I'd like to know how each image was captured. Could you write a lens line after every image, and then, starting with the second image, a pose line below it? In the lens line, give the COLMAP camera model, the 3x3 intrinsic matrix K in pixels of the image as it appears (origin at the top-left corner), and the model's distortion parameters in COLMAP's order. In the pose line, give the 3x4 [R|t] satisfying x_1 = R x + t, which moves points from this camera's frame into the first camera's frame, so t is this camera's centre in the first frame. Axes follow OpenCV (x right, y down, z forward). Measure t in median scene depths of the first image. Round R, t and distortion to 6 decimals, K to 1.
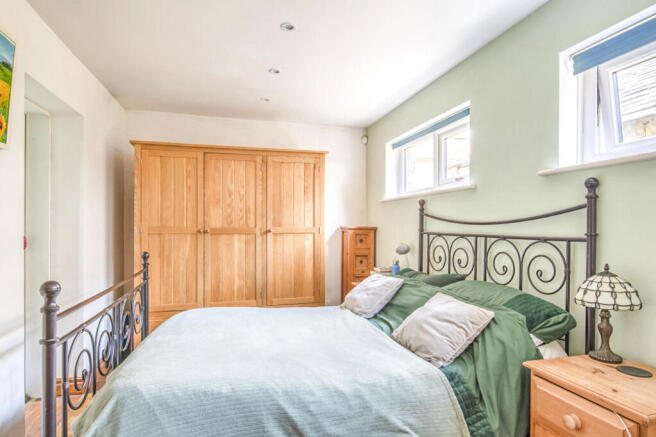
lens RADIAL K [[364.2, 0, 328.6], [0, 364.2, 224.5], [0, 0, 1]] dist [0.005742, -0.000088]
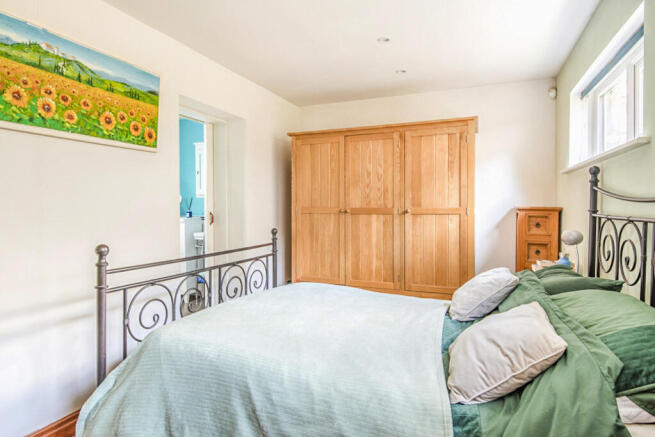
lens RADIAL K [[363.7, 0, 329.0], [0, 363.7, 213.7], [0, 0, 1]] dist [0.005742, -0.000088]
pose [[0.794183, 0.009990, -0.607597, 0.261854], [0.003817, 0.999763, 0.021426, 0.003119], [0.607667, -0.019335, 0.793957, 0.142438]]
